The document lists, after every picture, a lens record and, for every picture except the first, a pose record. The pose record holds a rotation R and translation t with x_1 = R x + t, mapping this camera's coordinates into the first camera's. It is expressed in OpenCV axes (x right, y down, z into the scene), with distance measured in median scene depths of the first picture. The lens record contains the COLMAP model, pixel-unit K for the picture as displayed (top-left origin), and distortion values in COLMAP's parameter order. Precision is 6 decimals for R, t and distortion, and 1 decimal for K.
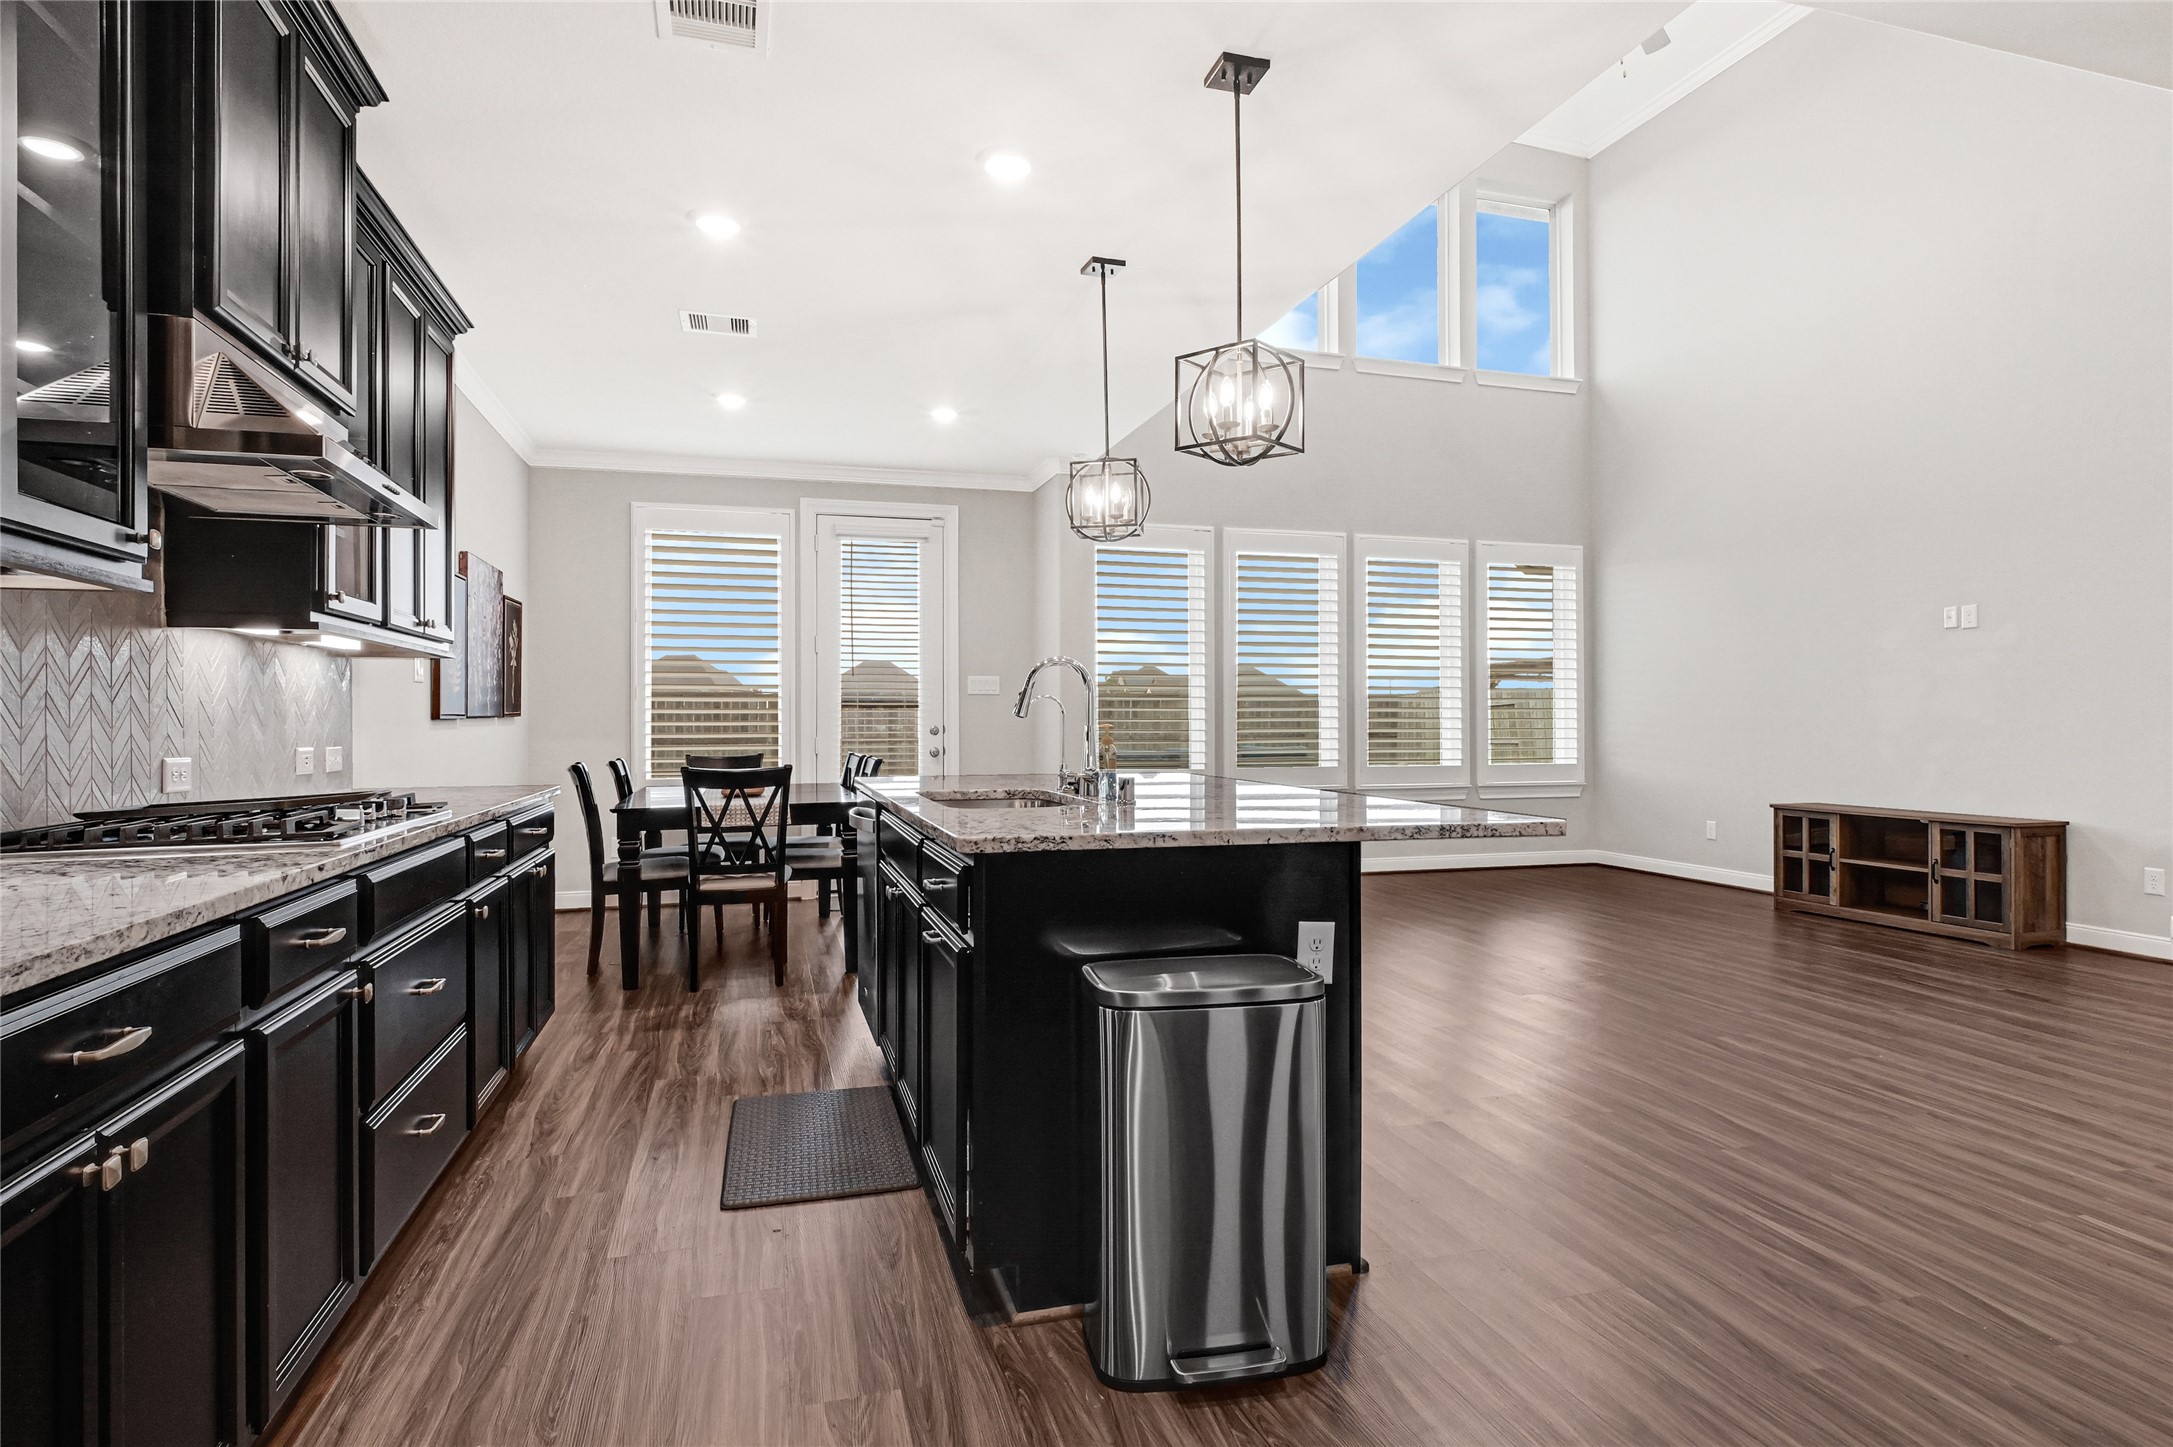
lens RADIAL K [[1102.5, 0, 1079.0], [0, 1102.5, 752.3], [0, 0, 1]] dist [0.000551, 0.000066]
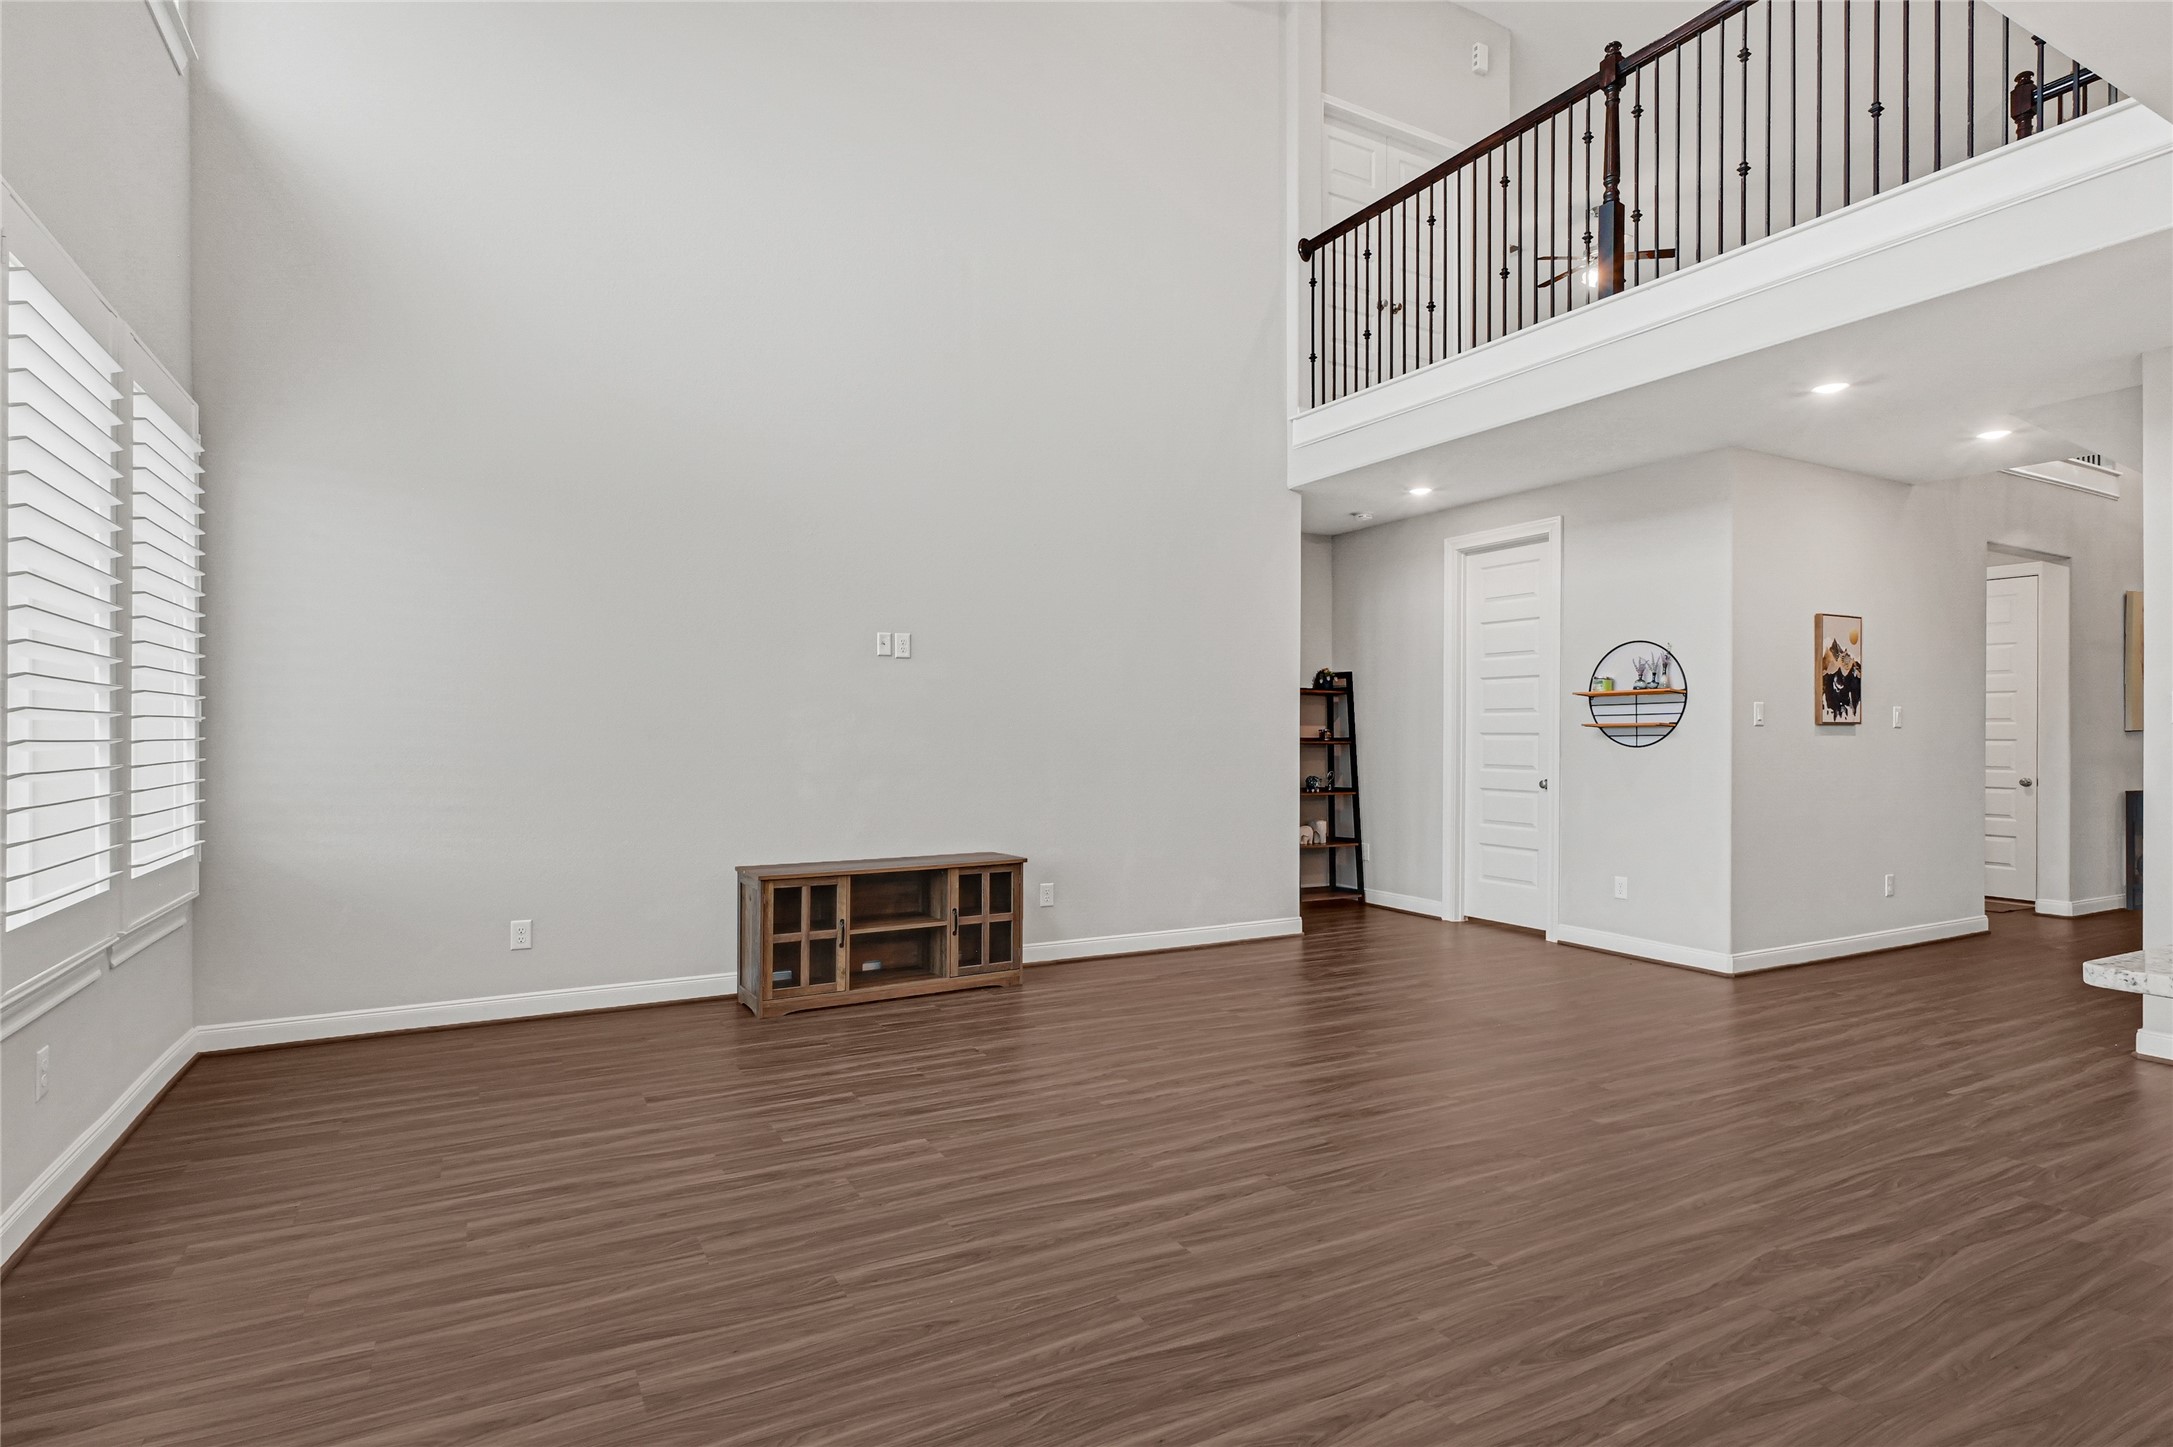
lens RADIAL K [[1102.5, 0, 1079.0], [0, 1102.5, 752.3], [0, 0, 1]] dist [0.000551, 0.000066]
pose [[-0.215549, -0.019696, 0.976294, -0.136081], [0.024826, 0.999363, 0.025643, -0.052724], [-0.976177, 0.029765, -0.214923, 1.056466]]
